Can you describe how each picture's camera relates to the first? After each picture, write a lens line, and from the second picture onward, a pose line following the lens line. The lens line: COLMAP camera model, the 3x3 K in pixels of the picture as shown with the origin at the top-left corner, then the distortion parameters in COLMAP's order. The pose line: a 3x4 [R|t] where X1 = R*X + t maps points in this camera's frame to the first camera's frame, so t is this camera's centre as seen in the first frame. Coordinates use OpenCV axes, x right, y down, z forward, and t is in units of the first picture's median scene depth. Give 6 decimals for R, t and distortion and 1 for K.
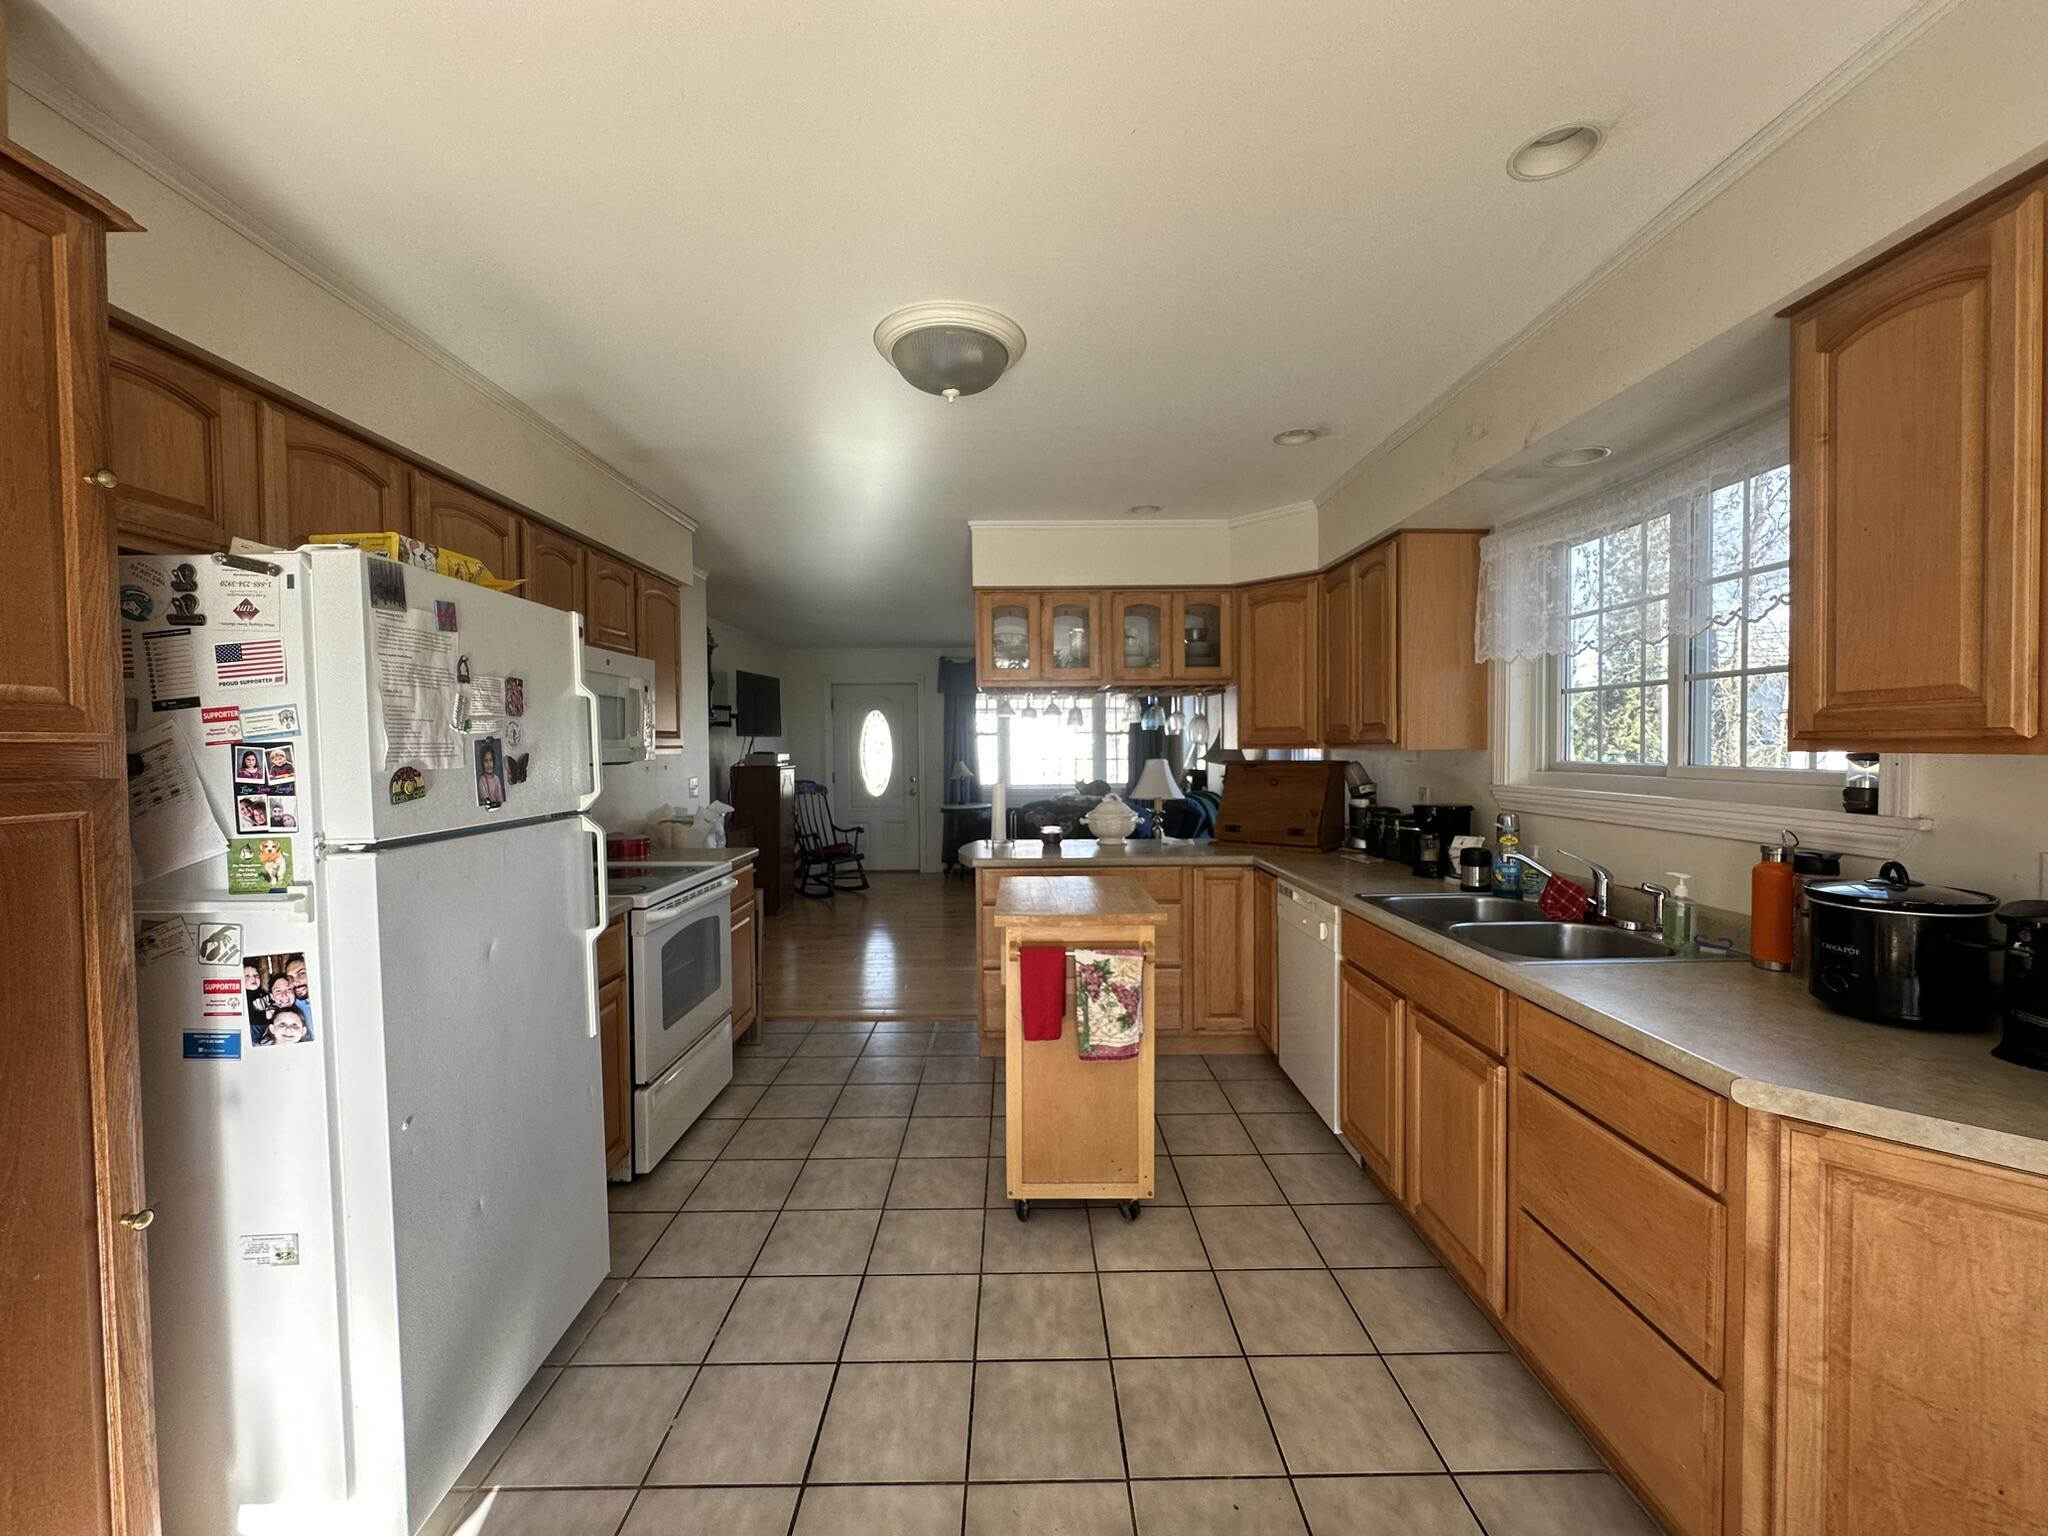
lens RADIAL K [[818.7, 0, 1026.4], [0, 818.7, 767.0], [0, 0, 1]] dist [-0.003093, 0.000373]
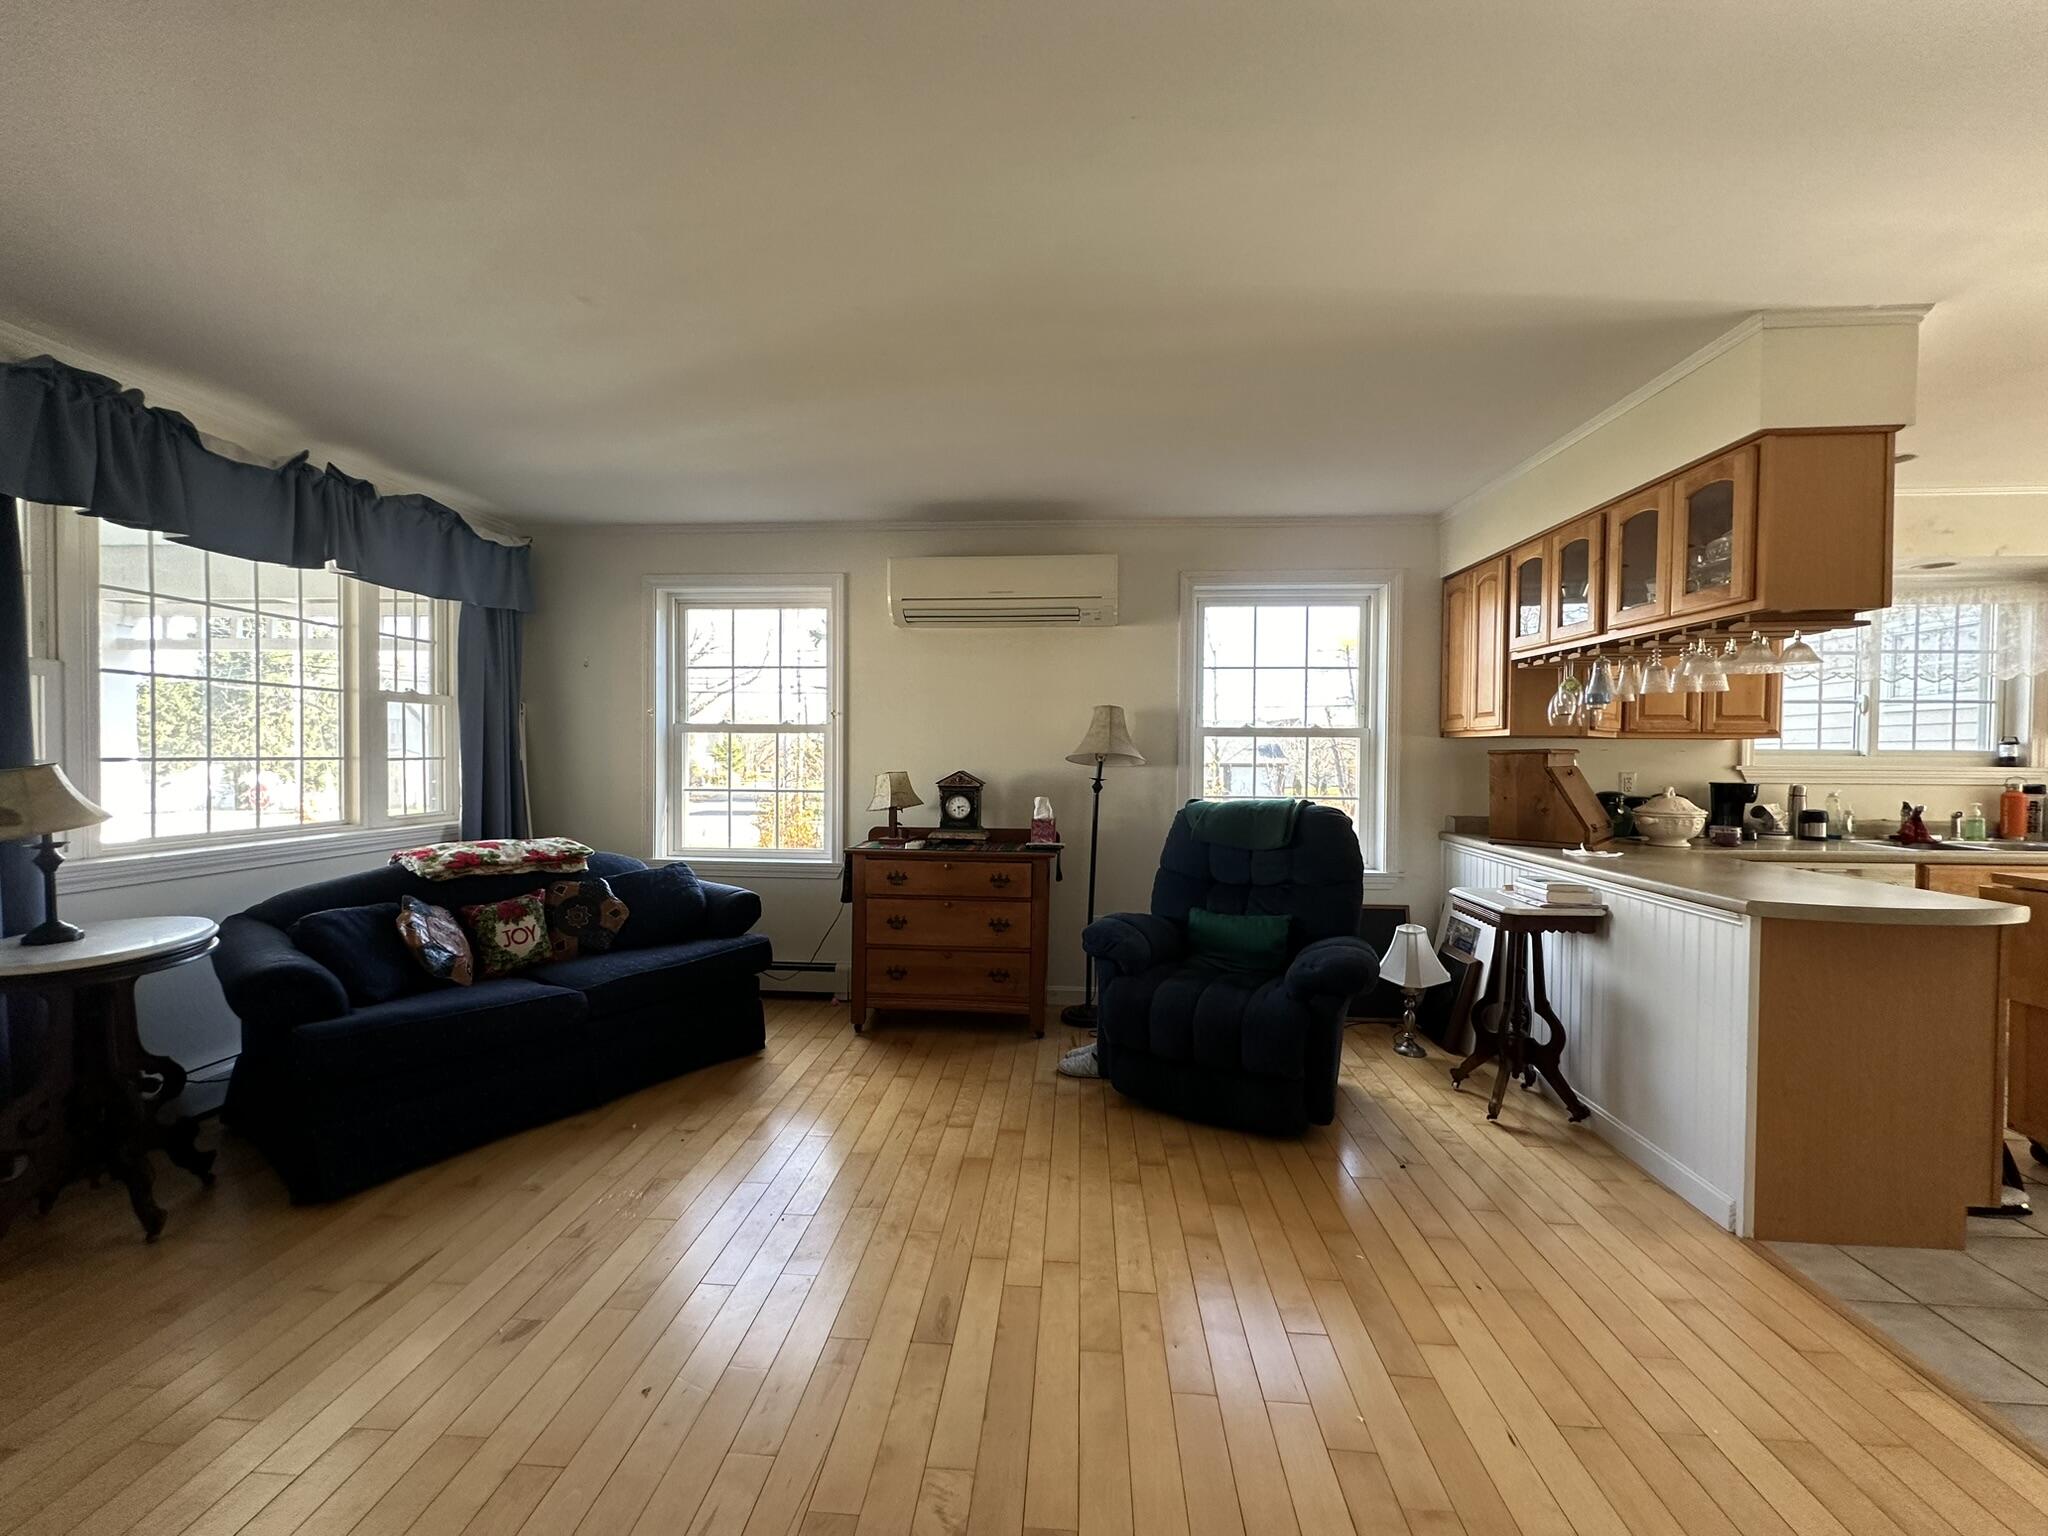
lens RADIAL K [[818.7, 0, 1024.3], [0, 818.7, 771.0], [0, 0, 1]] dist [-0.003093, 0.000373]
pose [[0.084718, -0.012181, 0.996331, -1.151076], [0.019417, 0.999756, 0.010572, -0.008950], [-0.996216, 0.018451, 0.084934, 2.683560]]
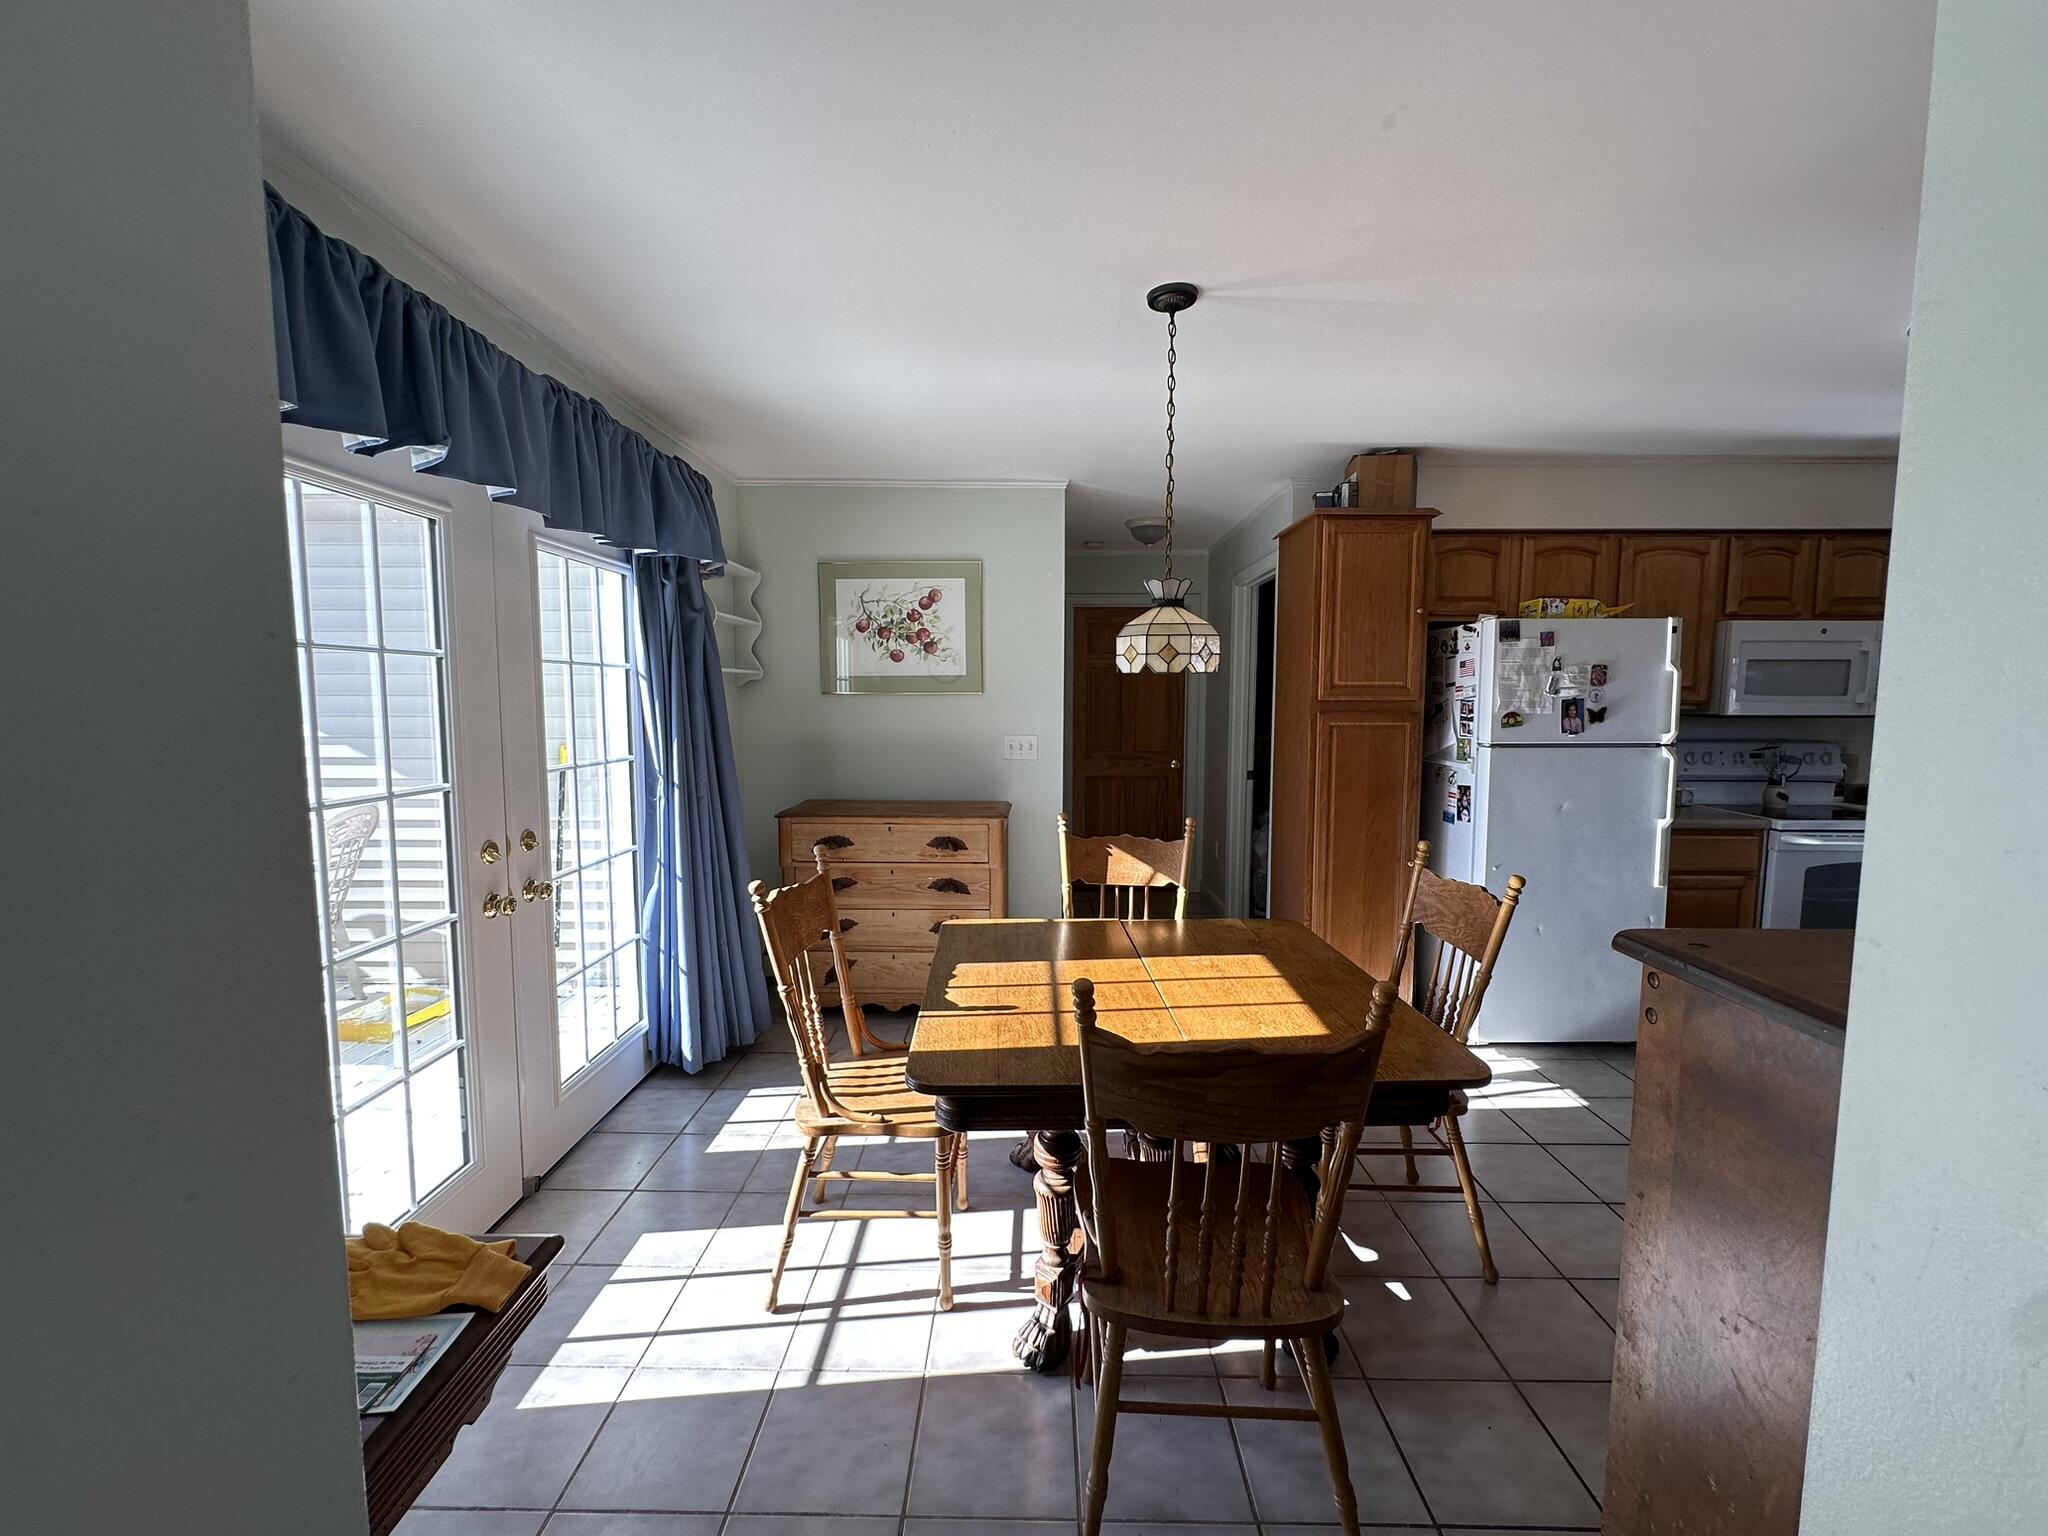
lens RADIAL K [[818.7, 0, 1019.8], [0, 818.7, 767.3], [0, 0, 1]] dist [-0.003093, 0.000373]
pose [[-0.026701, 0.097841, -0.994844, 0.948846], [-0.028504, 0.994719, 0.098594, -0.019437], [0.999237, 0.030989, -0.023771, -0.178065]]
